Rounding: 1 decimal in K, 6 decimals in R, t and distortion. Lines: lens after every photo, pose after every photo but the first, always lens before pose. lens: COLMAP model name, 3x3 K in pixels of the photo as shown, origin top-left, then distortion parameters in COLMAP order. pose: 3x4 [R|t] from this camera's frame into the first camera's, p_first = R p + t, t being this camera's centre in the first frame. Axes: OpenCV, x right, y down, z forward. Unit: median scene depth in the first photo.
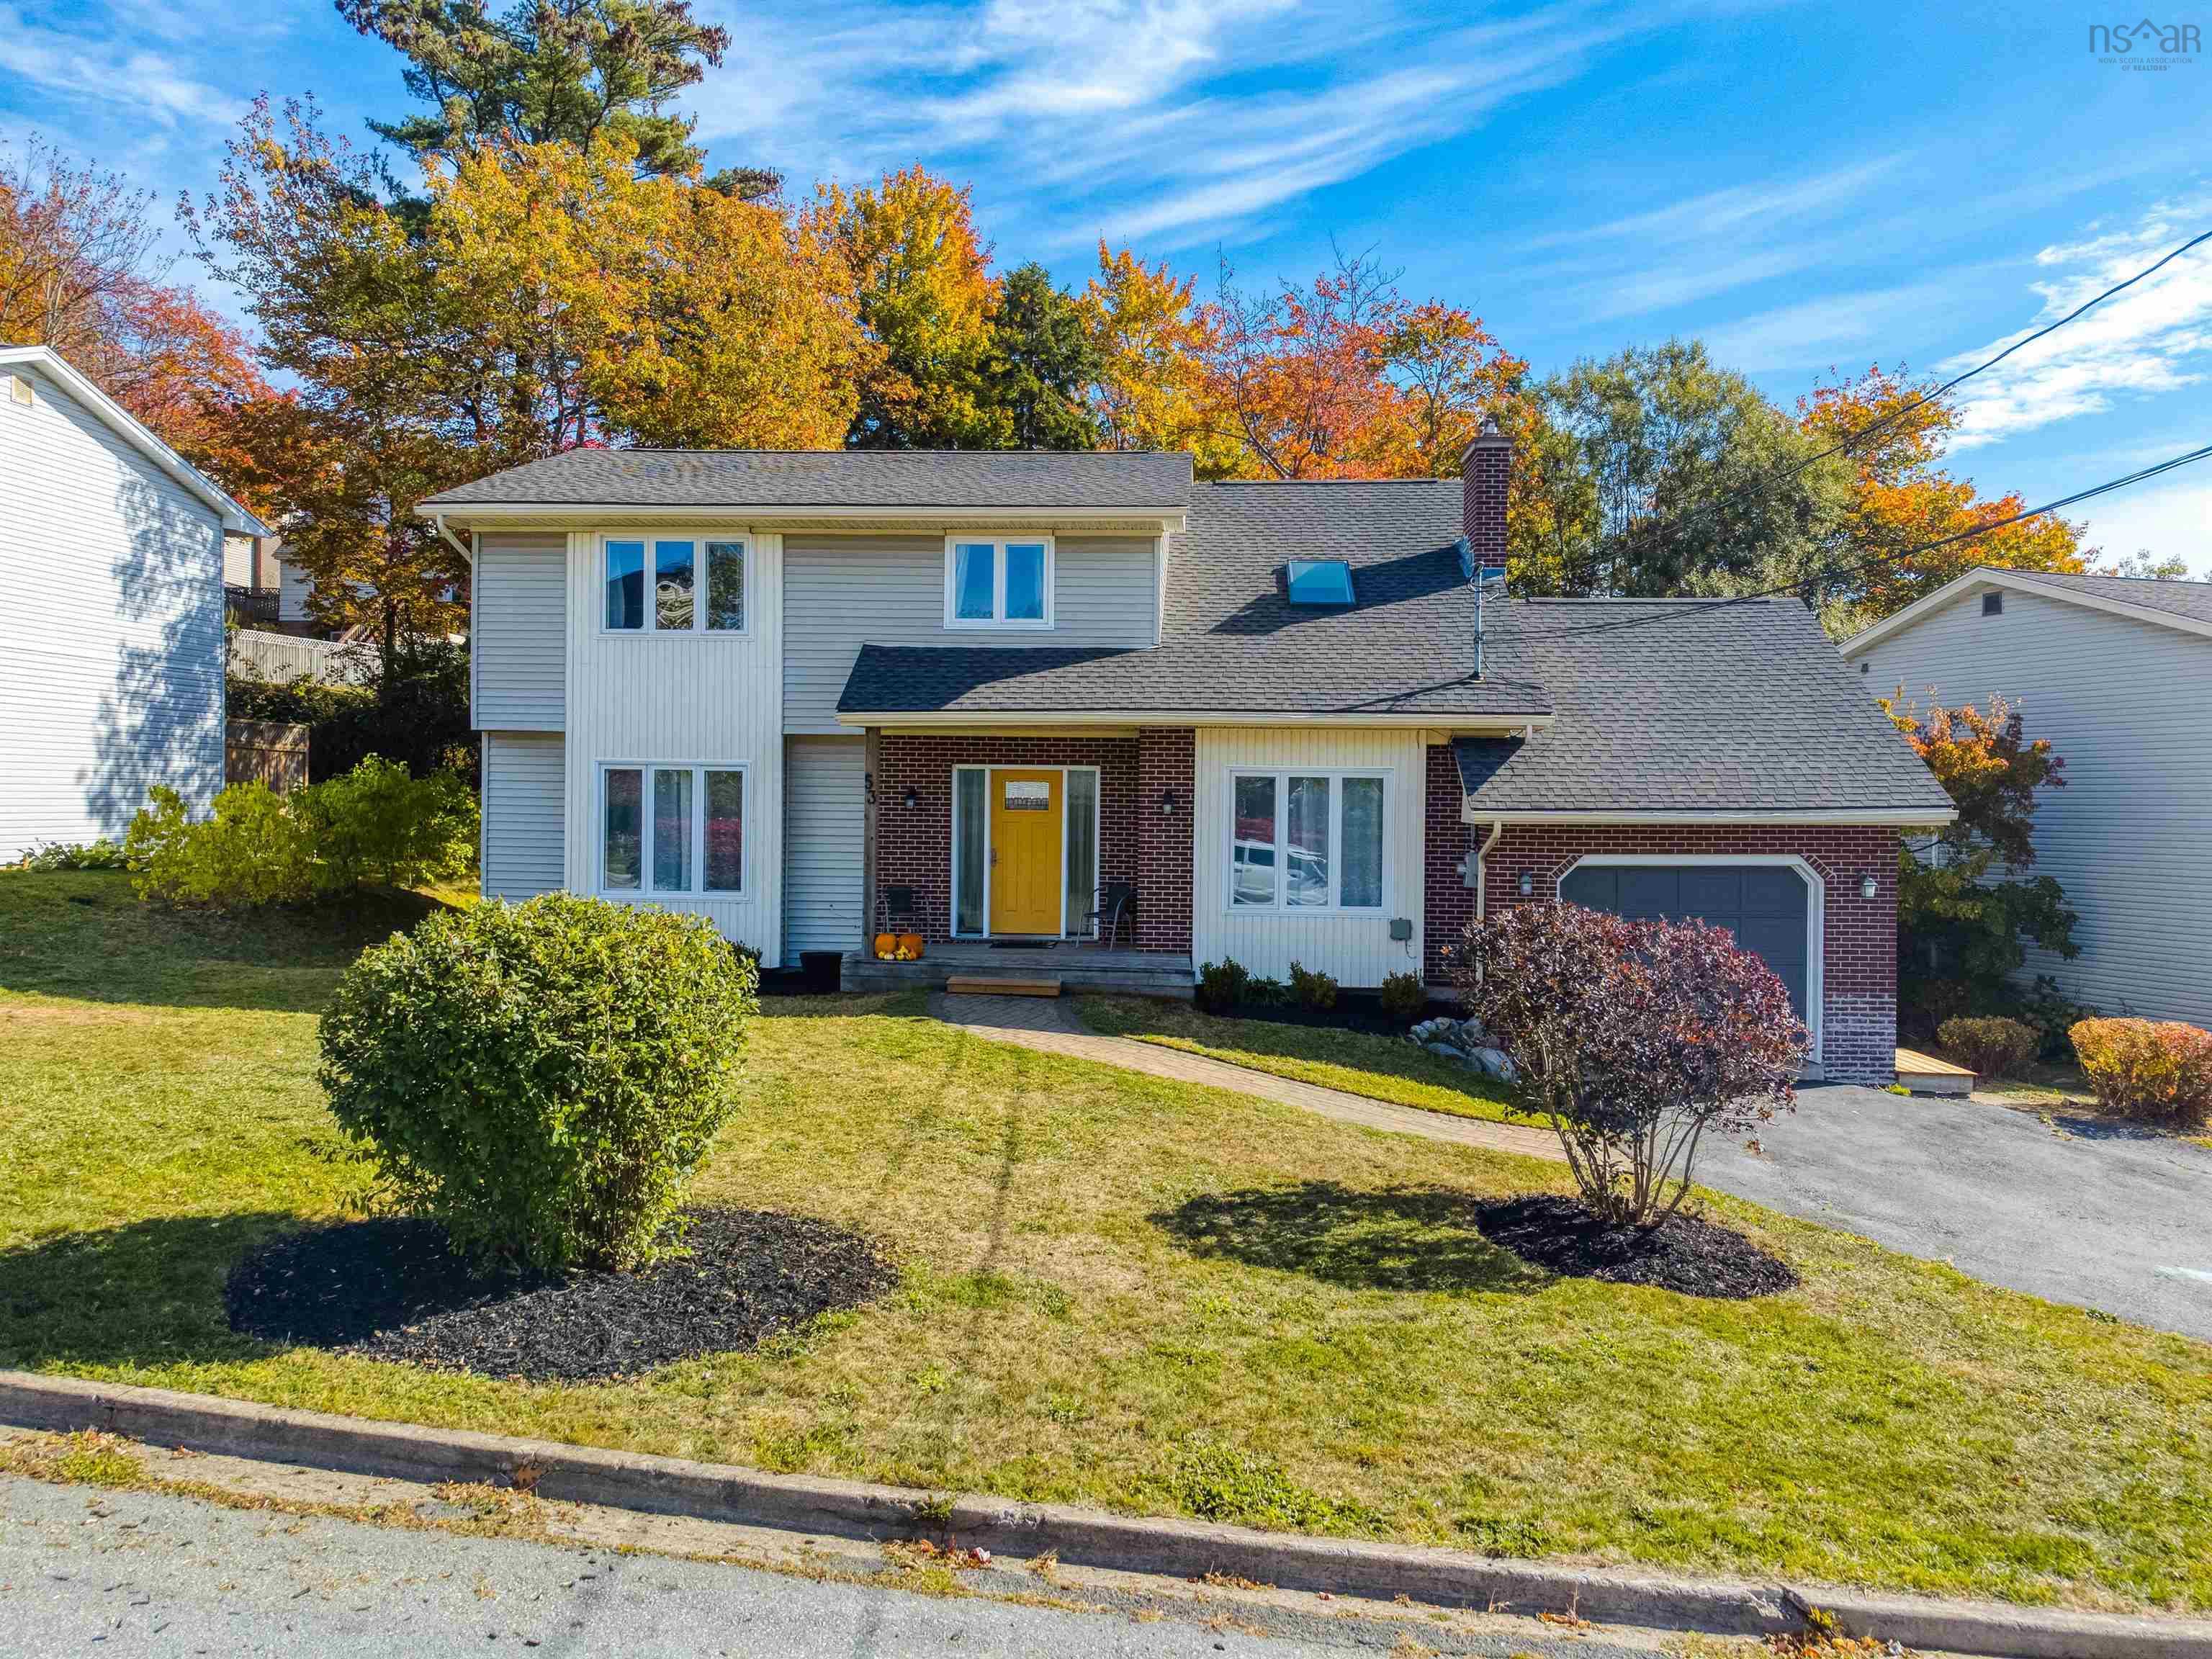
lens RADIAL K [[1668.1, 0, 1096.9], [0, 1668.1, 819.4], [0, 0, 1]] dist [0.011039, 0.001224]
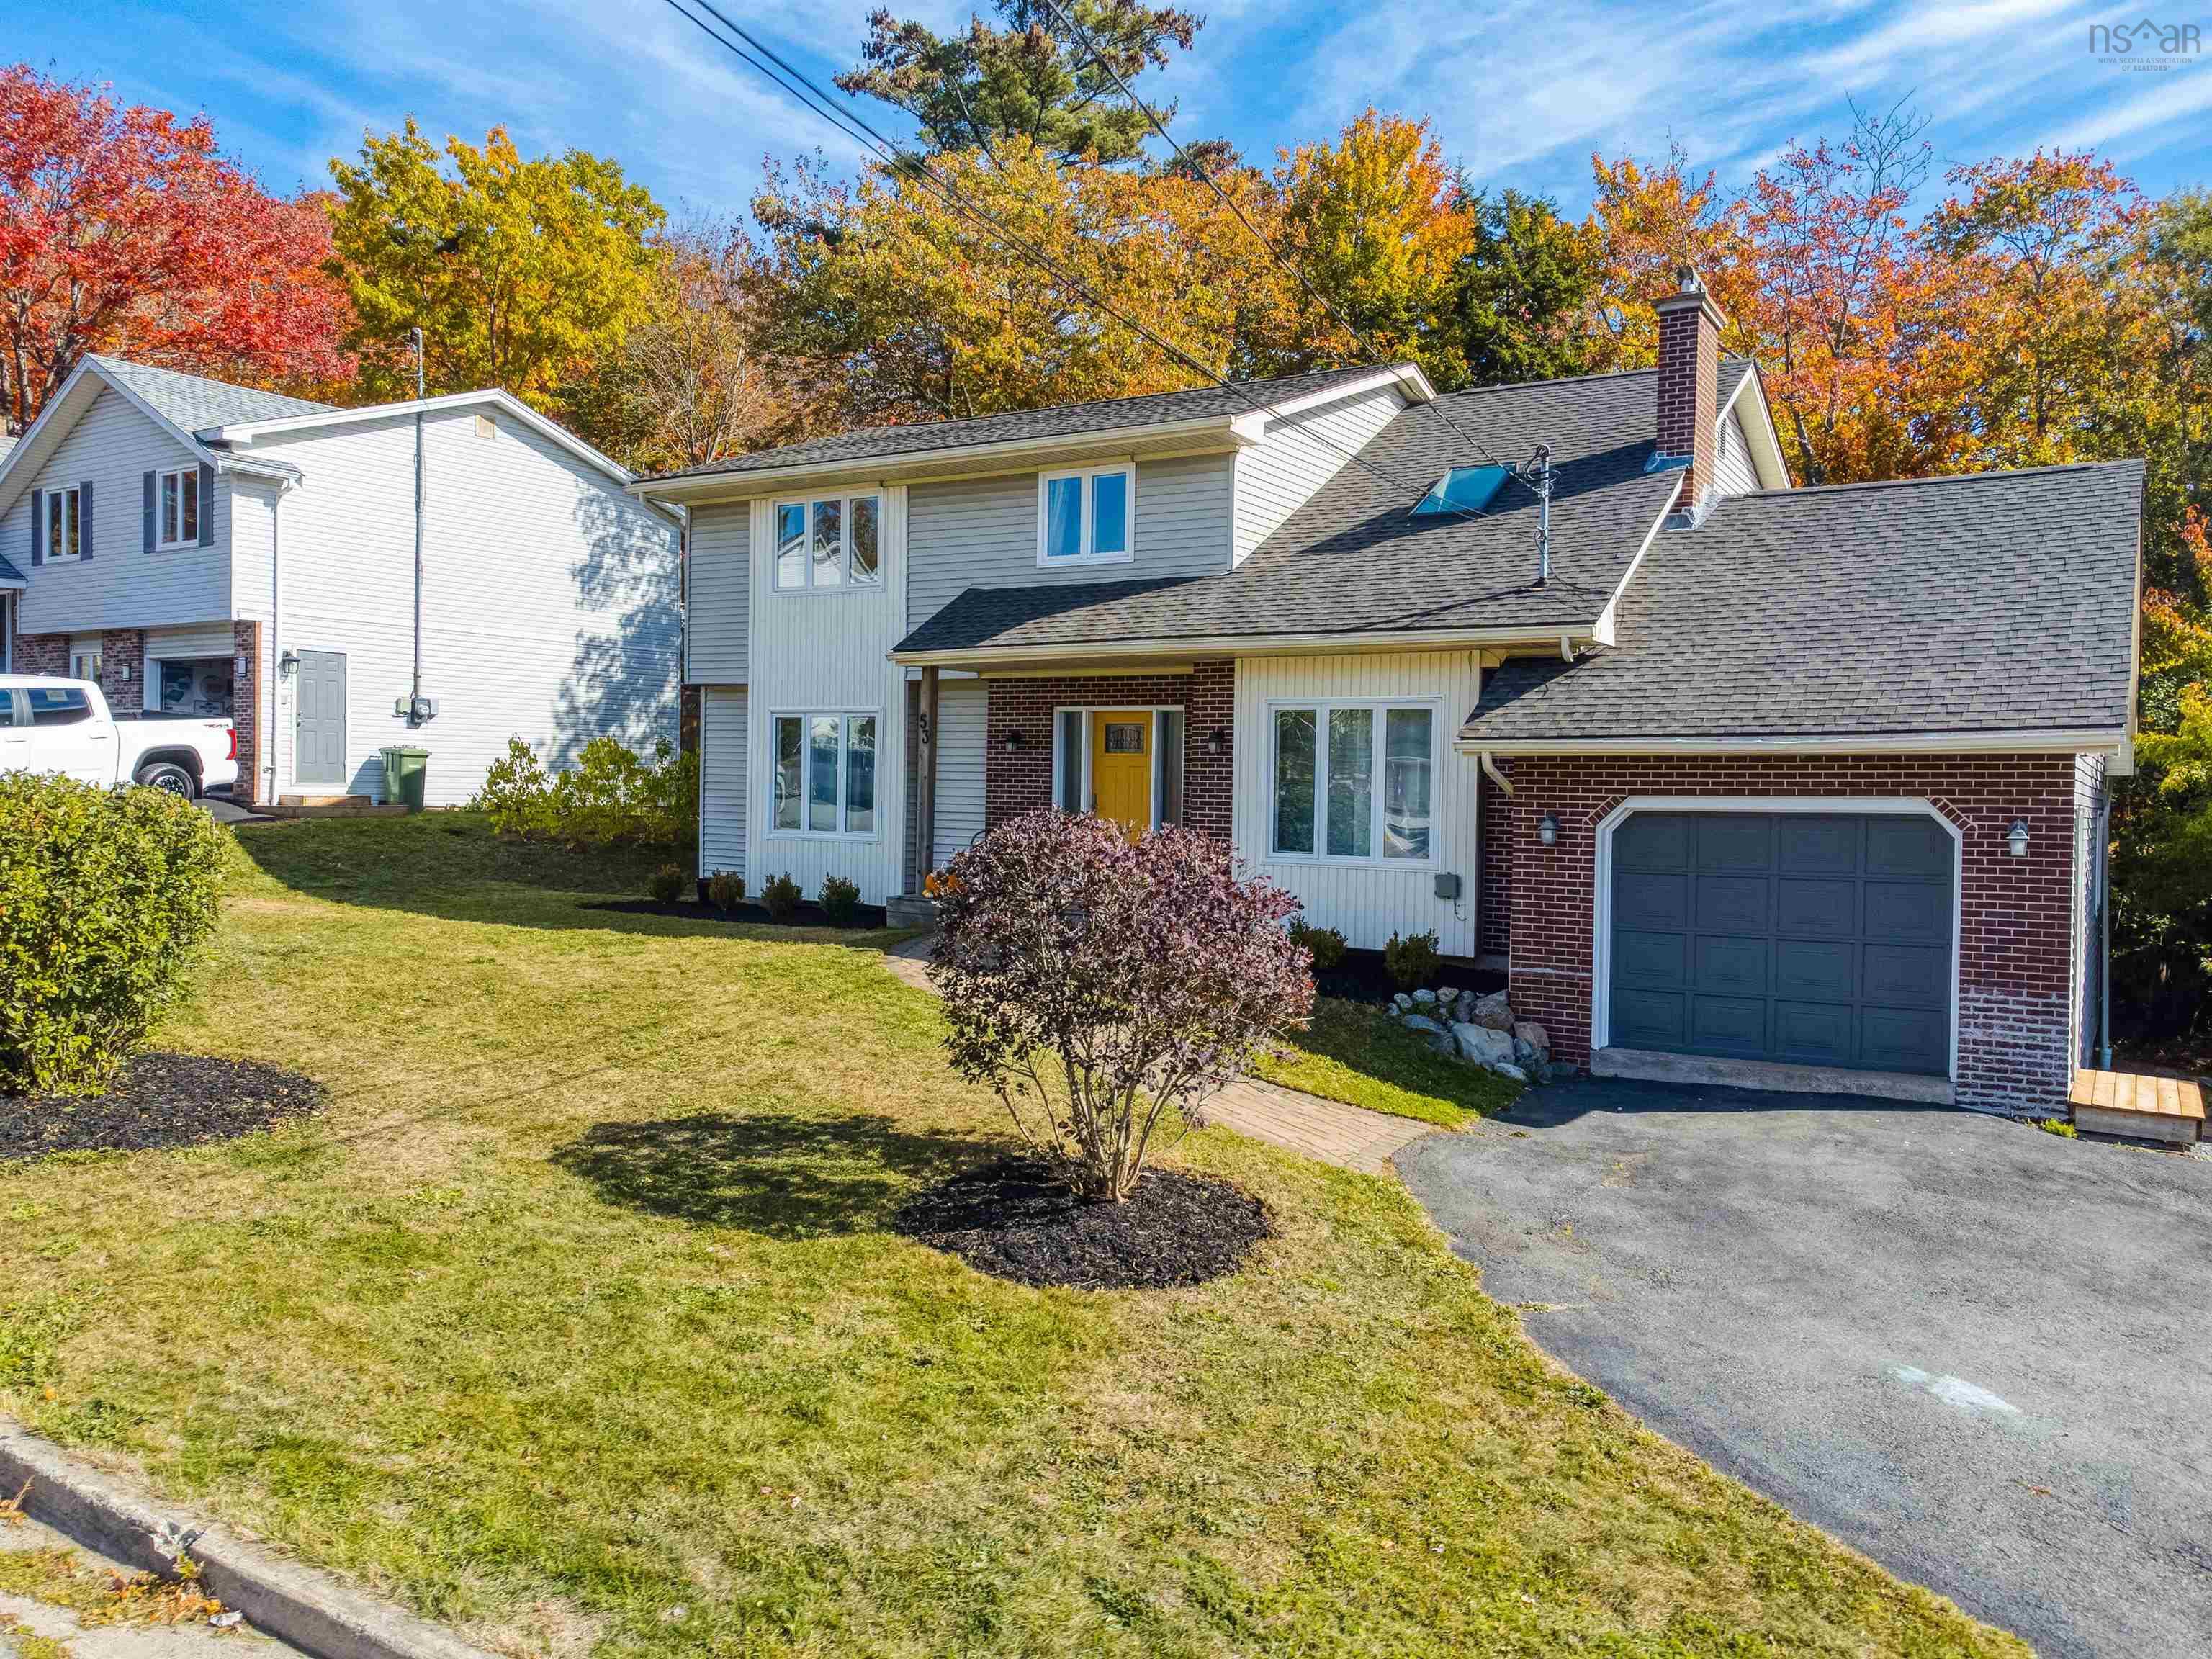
lens RADIAL K [[1664.1, 0, 1075.6], [0, 1664.1, 833.3], [0, 0, 1]] dist [-0.006884, 0.002405]
pose [[0.872648, 0.016266, -0.488078, 0.407527], [-0.012147, 0.999859, 0.011603, 0.029855], [0.488198, -0.004197, 0.872723, 0.159221]]
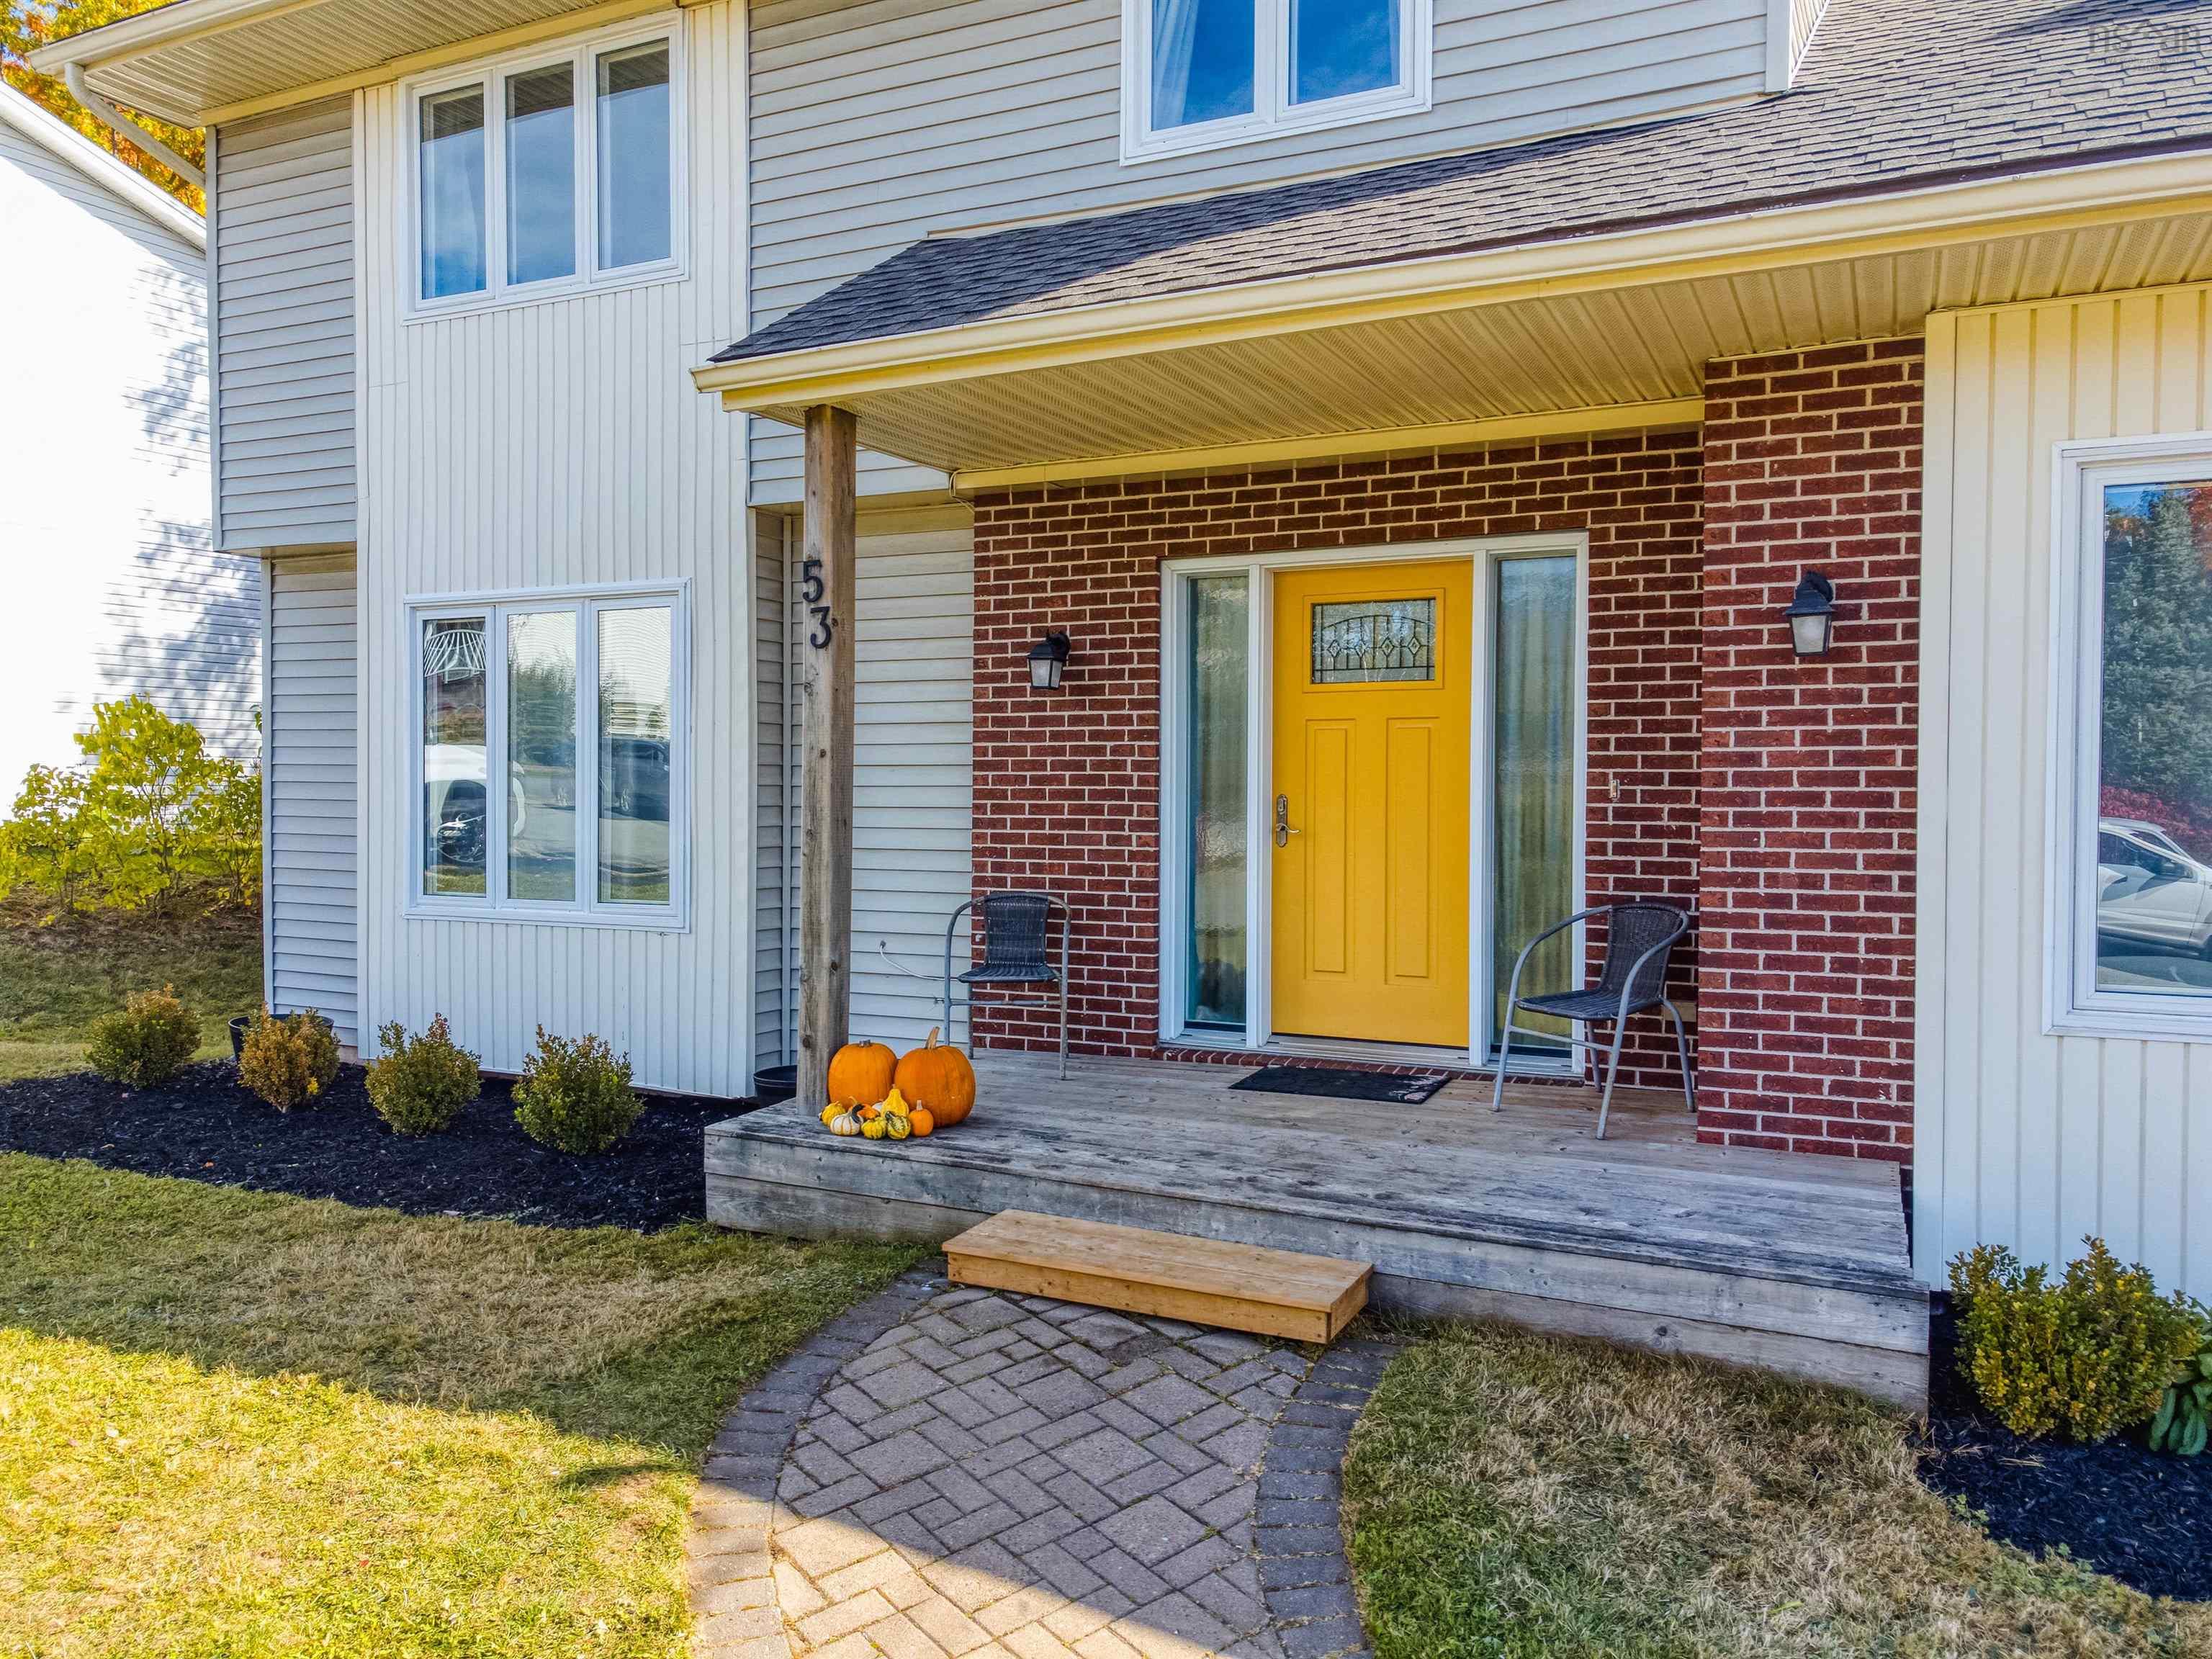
lens RADIAL K [[1624.2, 0, 1106.0], [0, 1624.2, 829.5], [0, 0, 1]] dist [0.010557, 0.000560]
pose [[0.922129, 0.000235, -0.386883, 0.037885], [0.004098, 0.999938, 0.010374, 0.021580], [0.386862, -0.011152, 0.922070, 0.682949]]
